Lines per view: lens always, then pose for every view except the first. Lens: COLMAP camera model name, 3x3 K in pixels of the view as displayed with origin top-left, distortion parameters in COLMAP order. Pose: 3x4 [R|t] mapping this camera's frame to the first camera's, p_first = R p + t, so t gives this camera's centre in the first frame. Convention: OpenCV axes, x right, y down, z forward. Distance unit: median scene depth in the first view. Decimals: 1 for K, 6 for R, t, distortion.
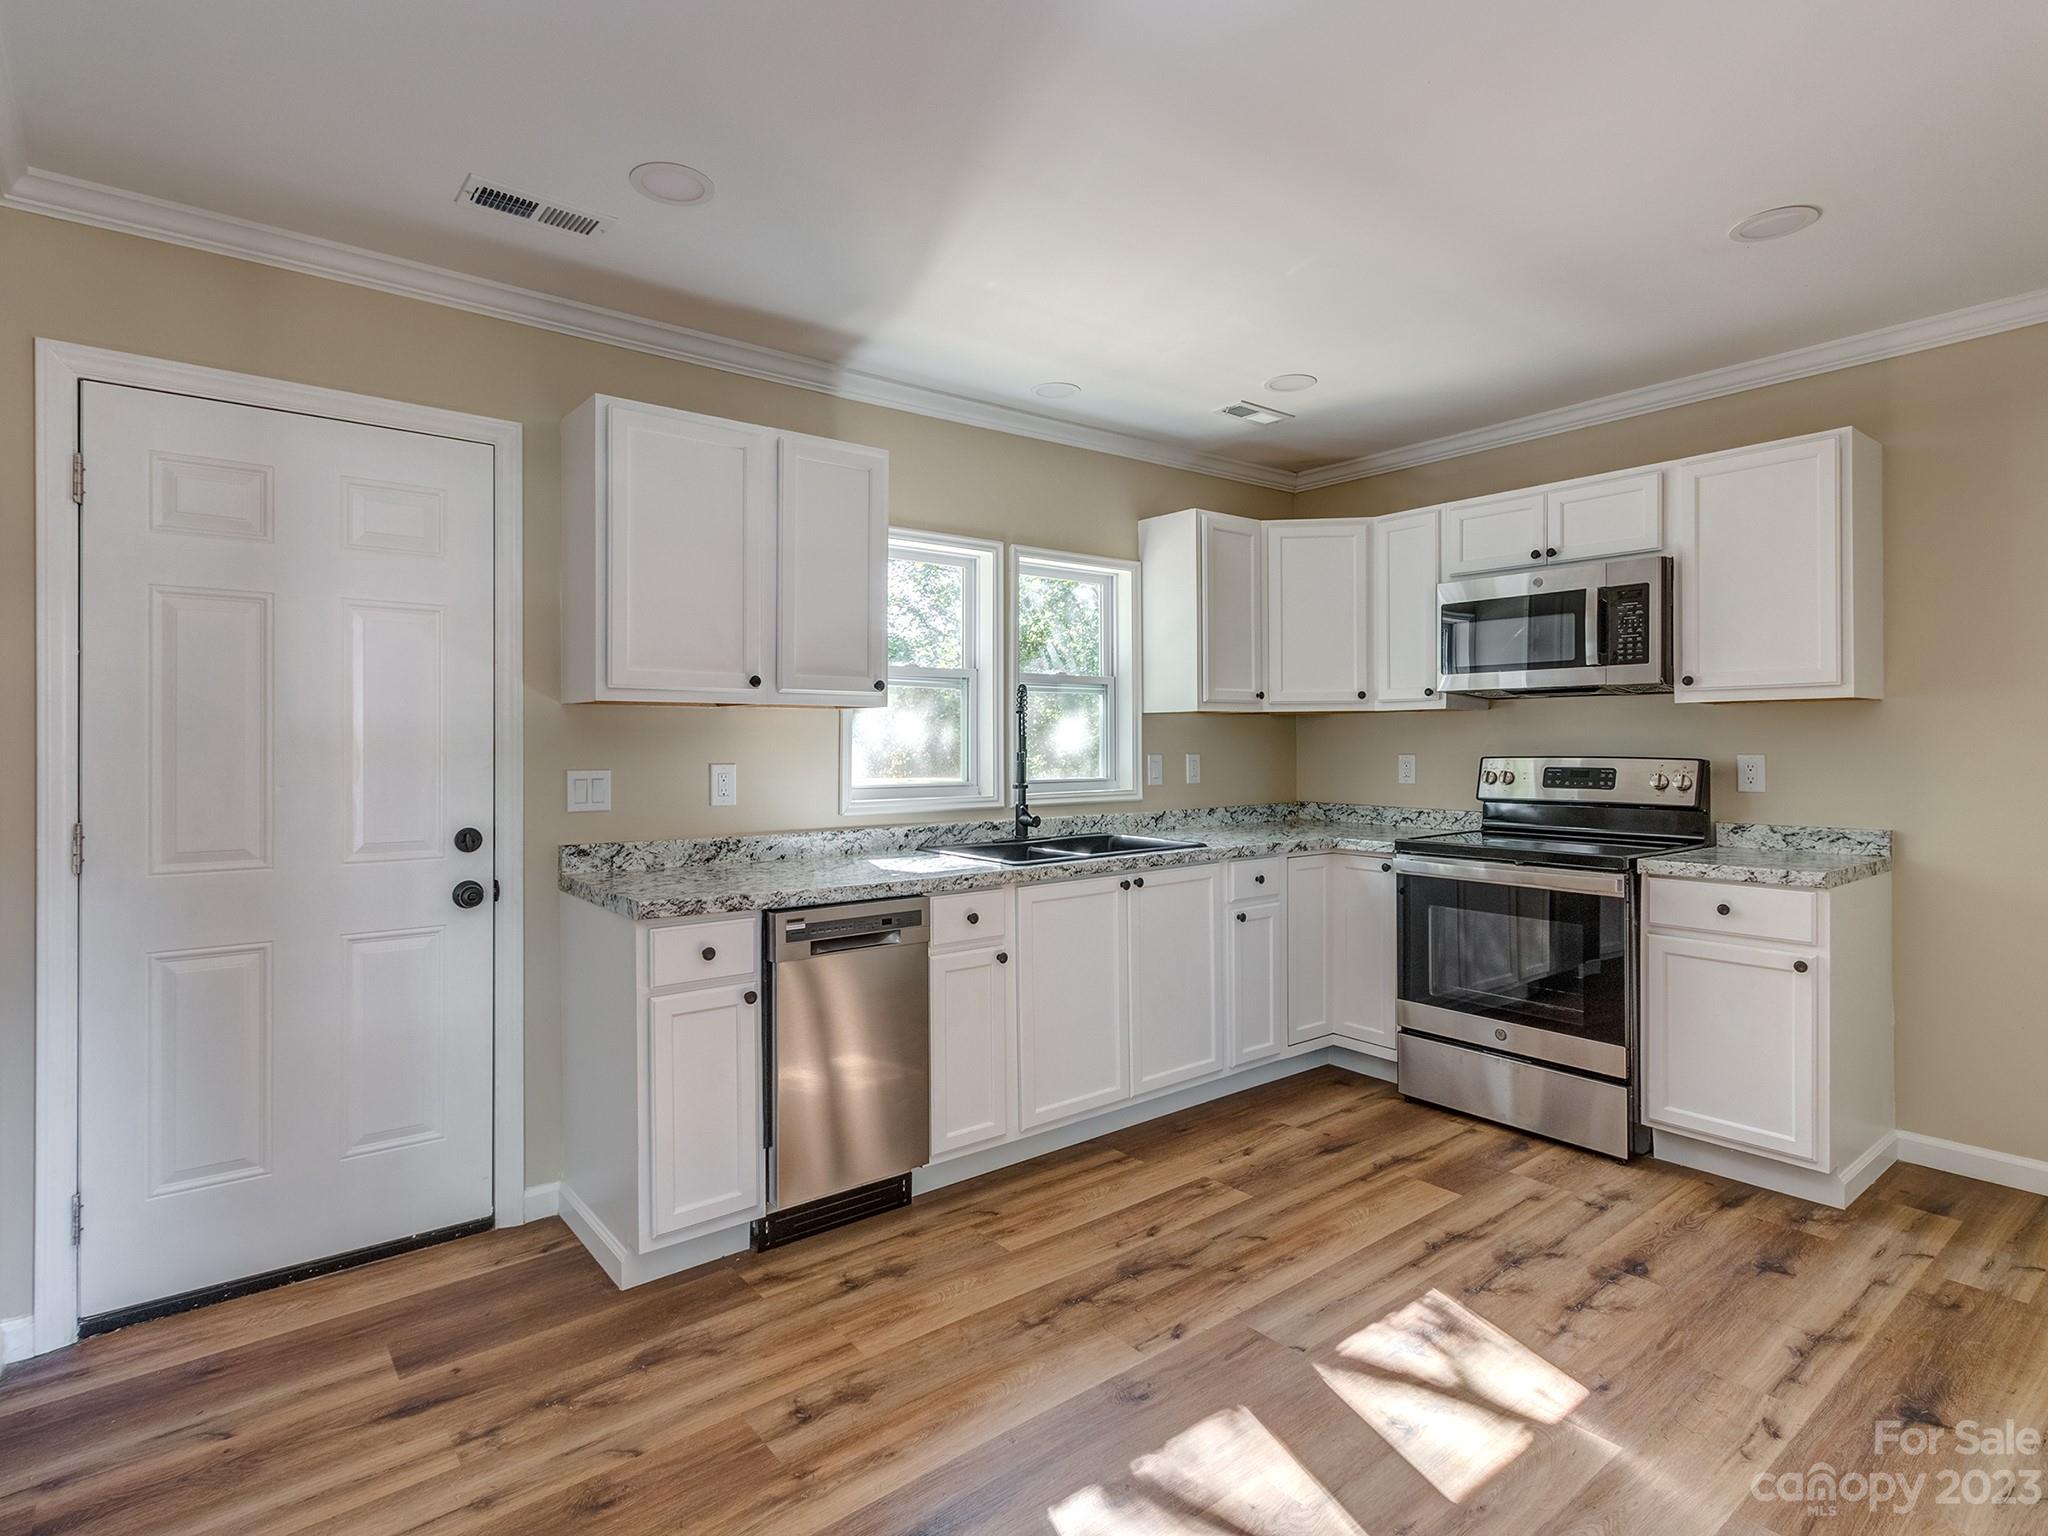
lens RADIAL K [[1064.8, 0, 1030.0], [0, 1064.8, 744.9], [0, 0, 1]] dist [0.001310, 0.000827]
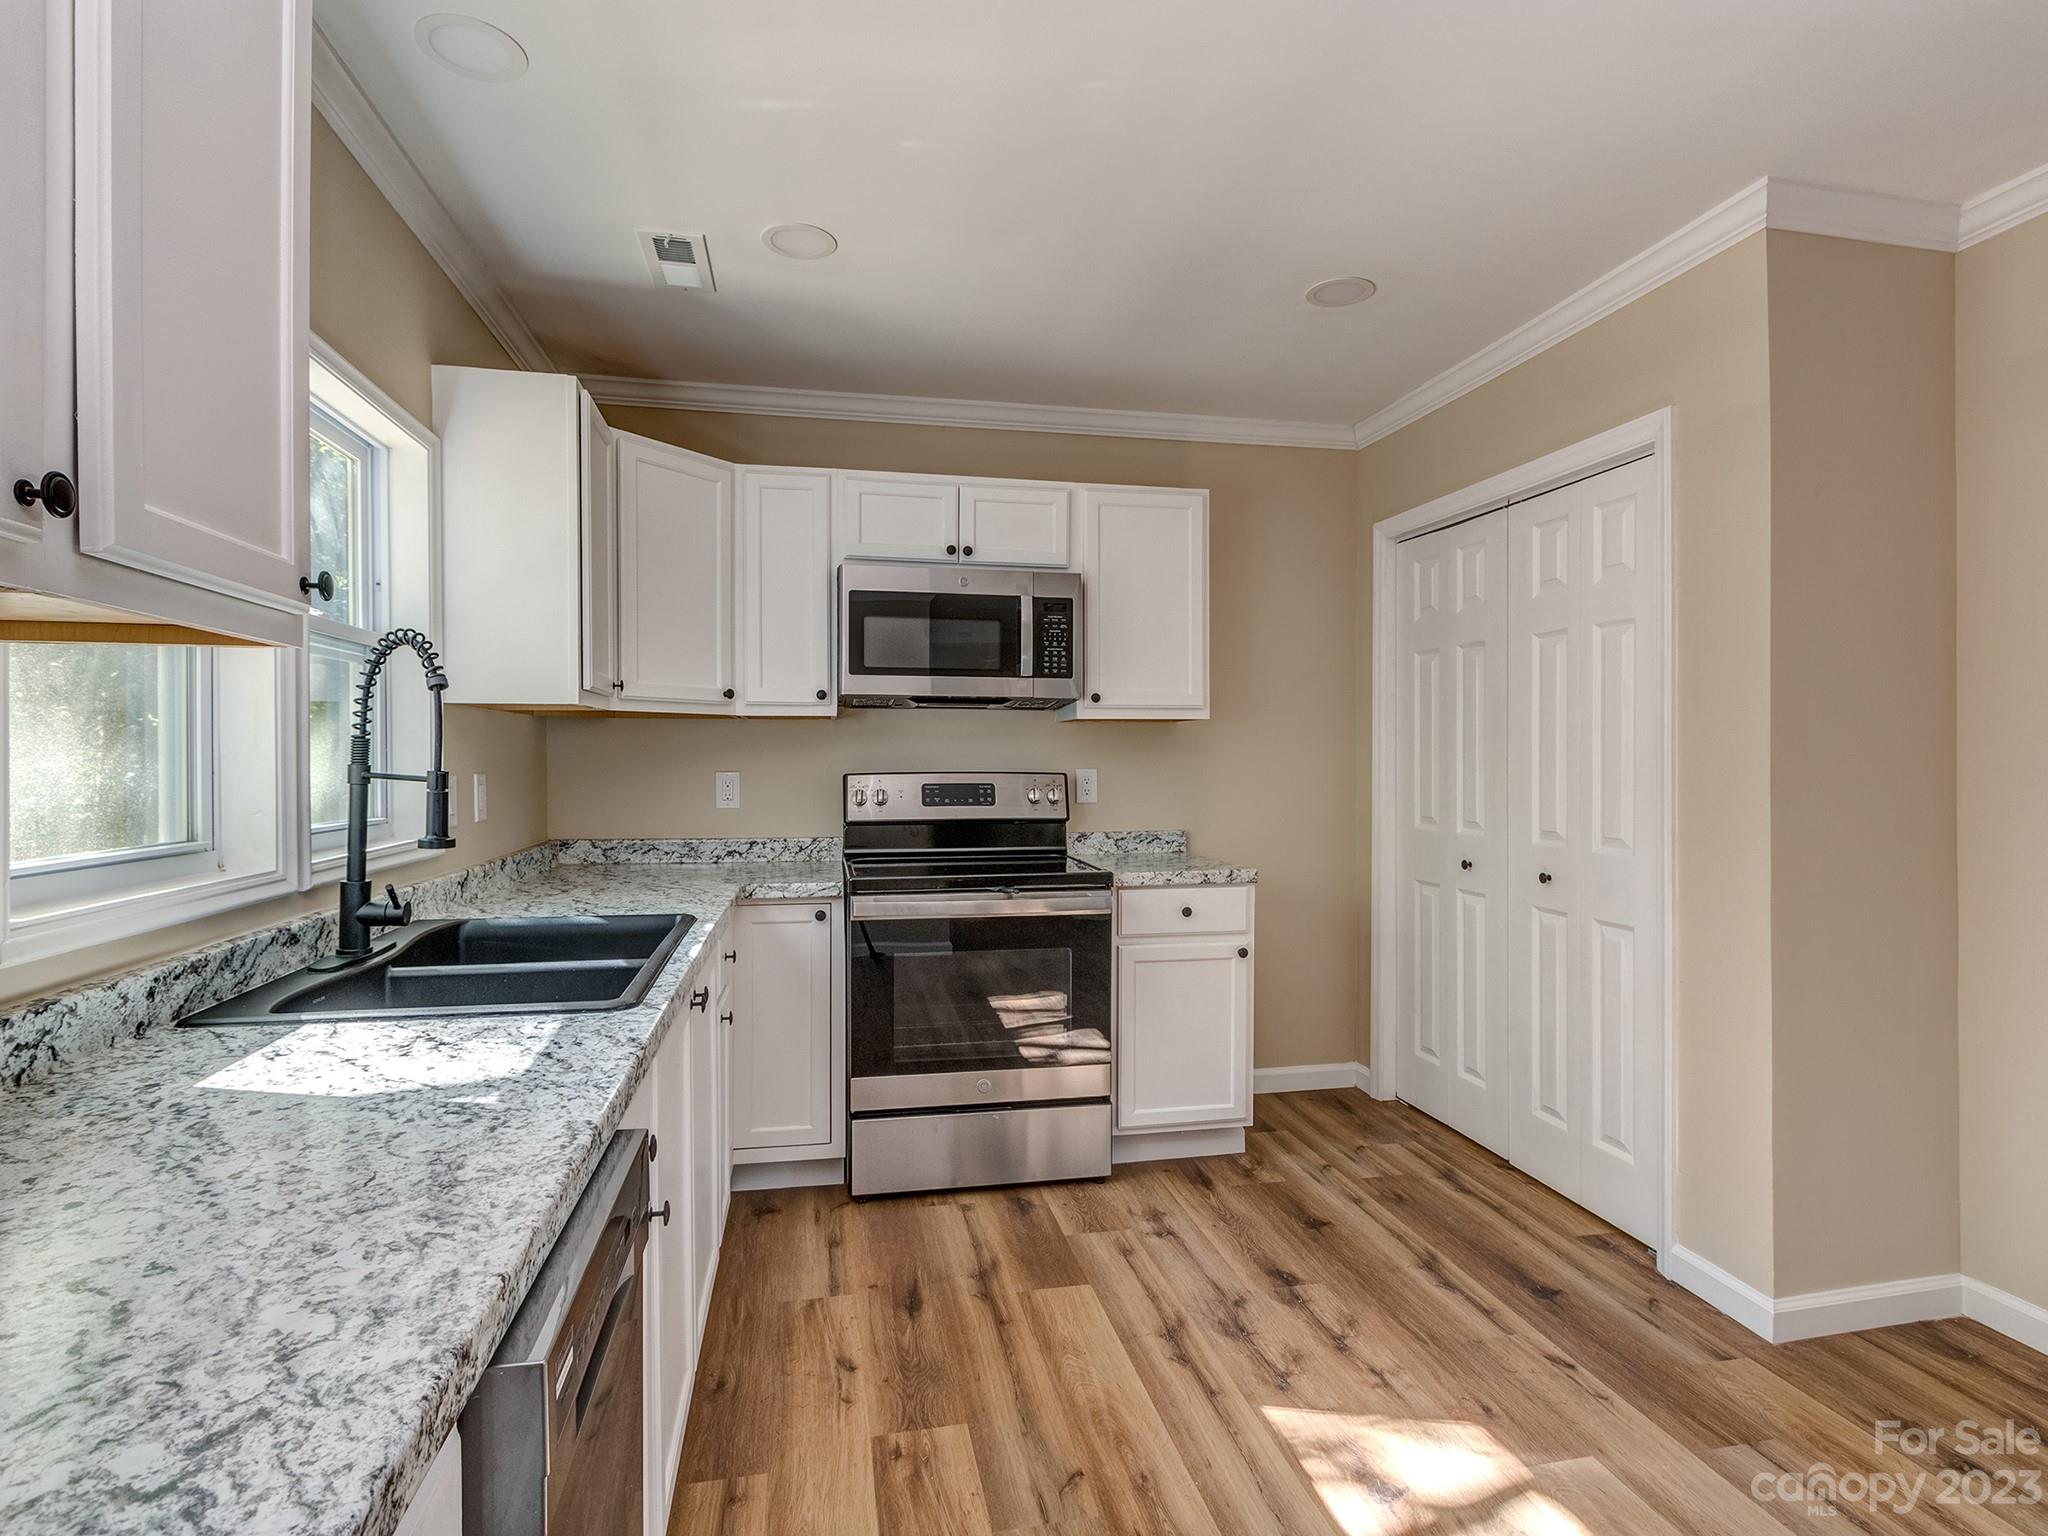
lens RADIAL K [[1043.0, 0, 1023.7], [0, 1043.0, 770.9], [0, 0, 1]] dist [0.001235, 0.001192]
pose [[0.456641, -0.006143, 0.889630, -0.320122], [0.001165, 0.999979, 0.006307, 0.004730], [-0.889650, -0.001844, 0.456639, 0.590441]]
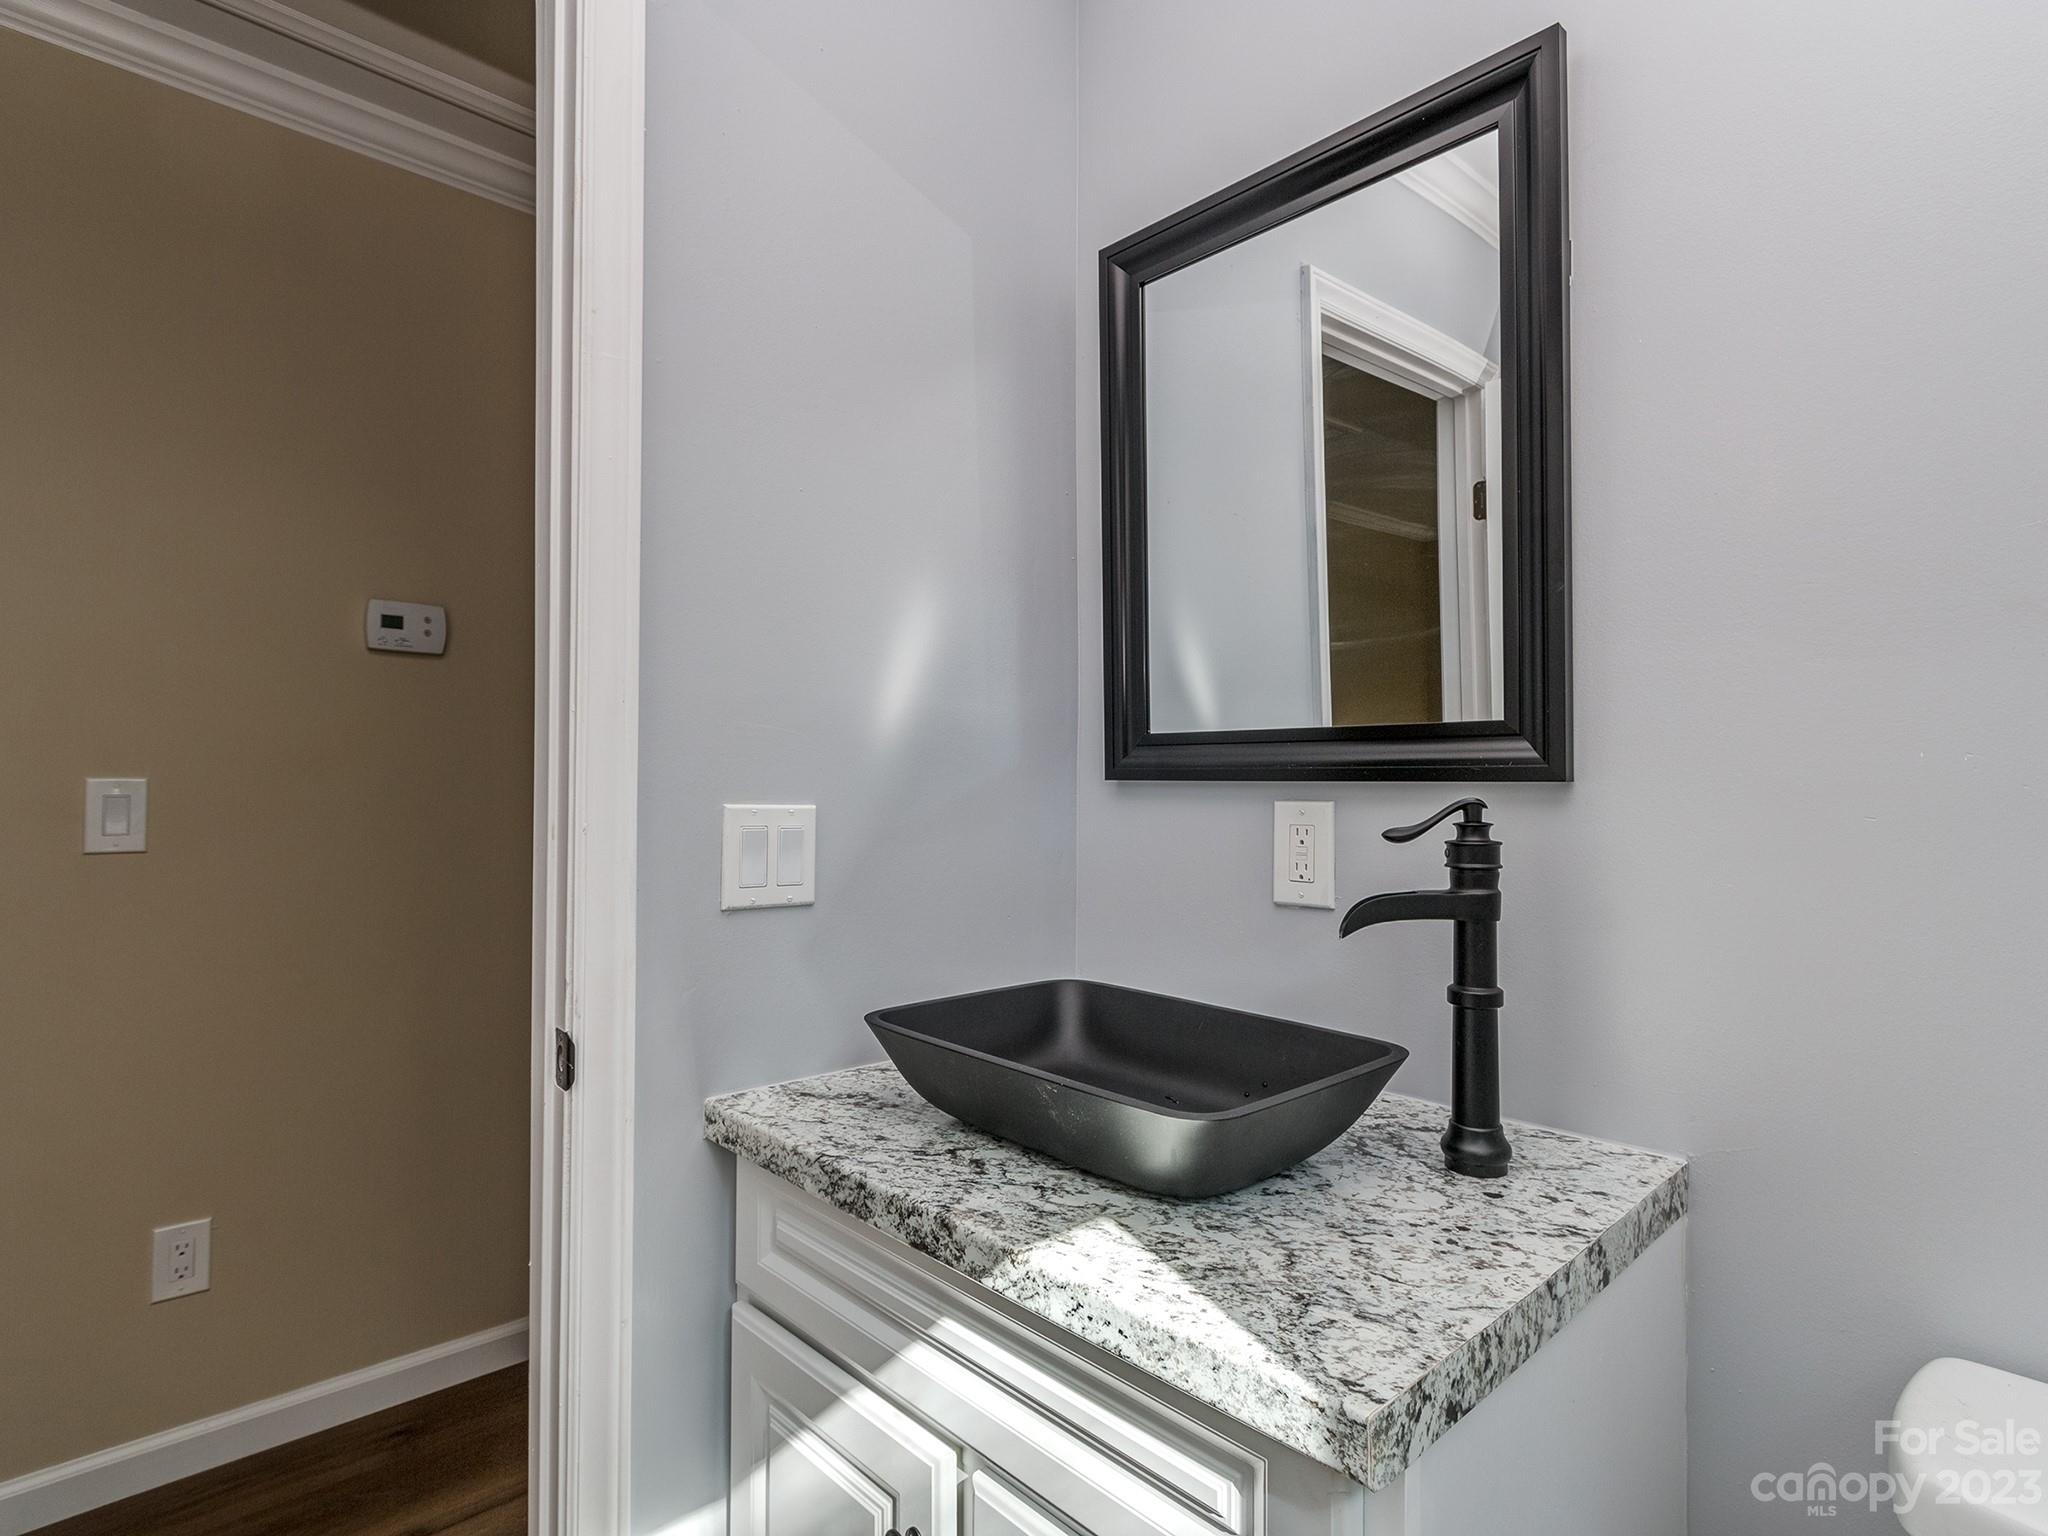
lens RADIAL K [[1043.0, 0, 1023.7], [0, 1043.0, 770.9], [0, 0, 1]] dist [0.001235, 0.001192]
pose [[0.101857, -0.021259, -0.994572, 0.047146], [-0.001665, 0.999767, -0.021540, 0.006340], [0.994798, 0.003850, 0.101798, 0.753957]]
